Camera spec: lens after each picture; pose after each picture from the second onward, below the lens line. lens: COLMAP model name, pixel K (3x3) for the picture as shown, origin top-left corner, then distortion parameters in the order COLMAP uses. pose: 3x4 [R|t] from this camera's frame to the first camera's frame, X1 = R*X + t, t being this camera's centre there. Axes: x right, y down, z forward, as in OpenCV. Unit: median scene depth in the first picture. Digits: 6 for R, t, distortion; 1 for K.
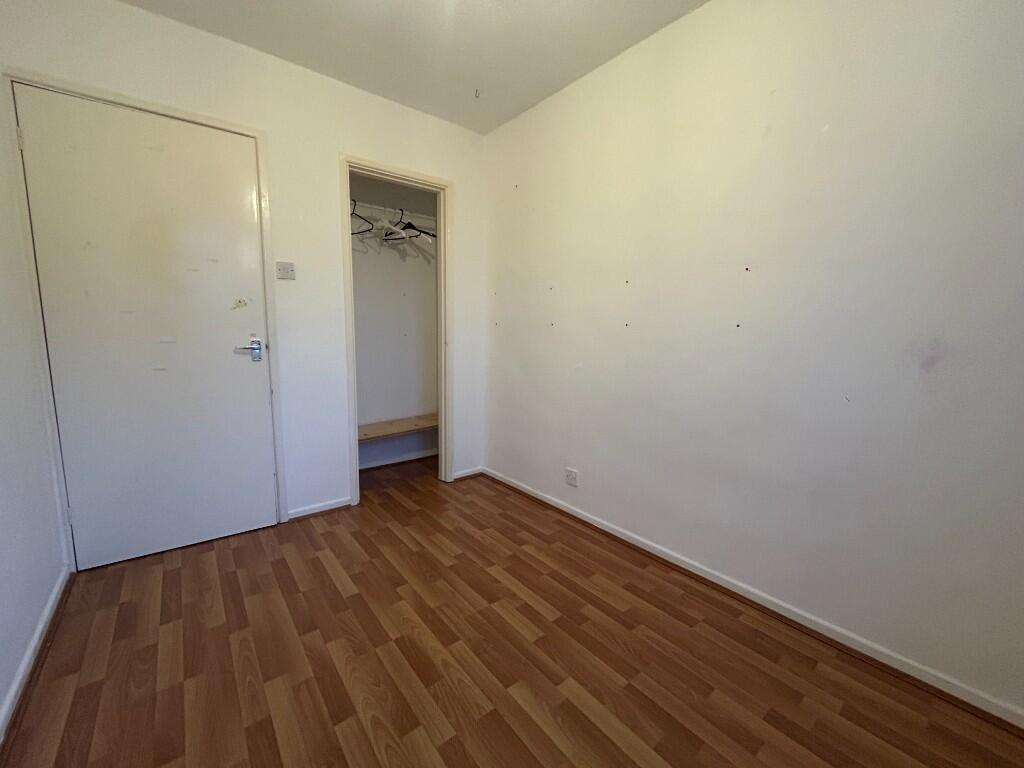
lens RADIAL K [[413.8, 0, 508.9], [0, 413.8, 381.8], [0, 0, 1]] dist [0.000666, 0.000256]
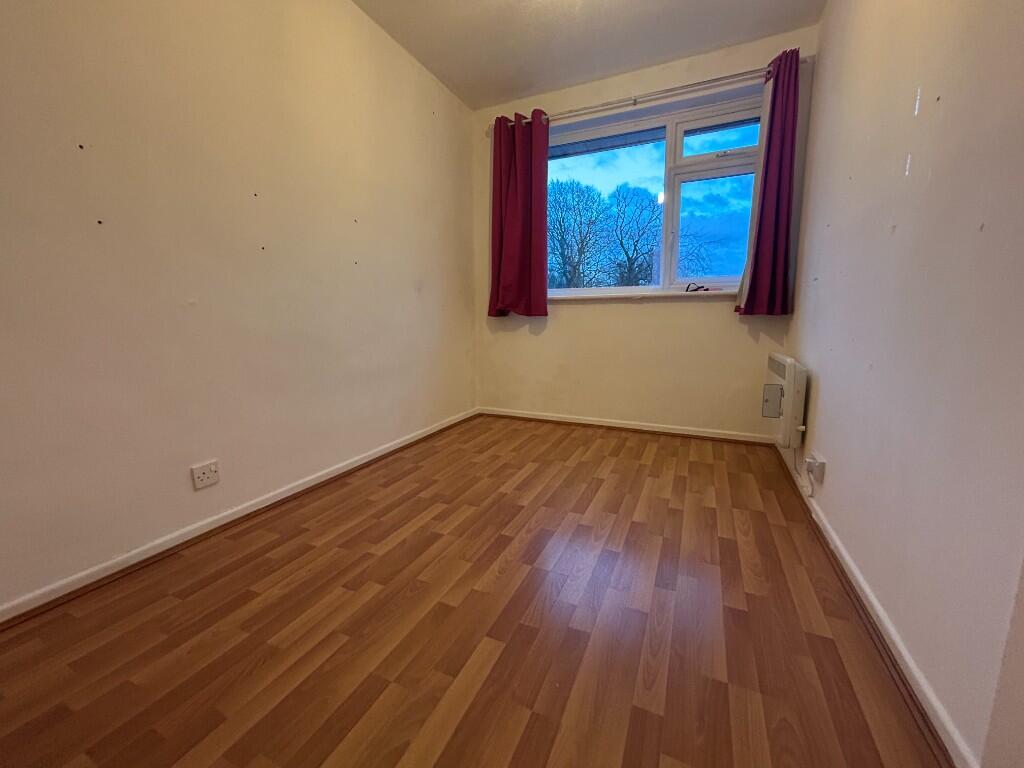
lens RADIAL K [[413.8, 0, 508.9], [0, 413.8, 381.8], [0, 0, 1]] dist [0.000666, 0.000256]
pose [[-0.449610, -0.147363, 0.880985, -0.843742], [0.111478, 0.969328, 0.219033, -0.004342], [-0.886241, 0.196690, -0.419392, 1.110516]]
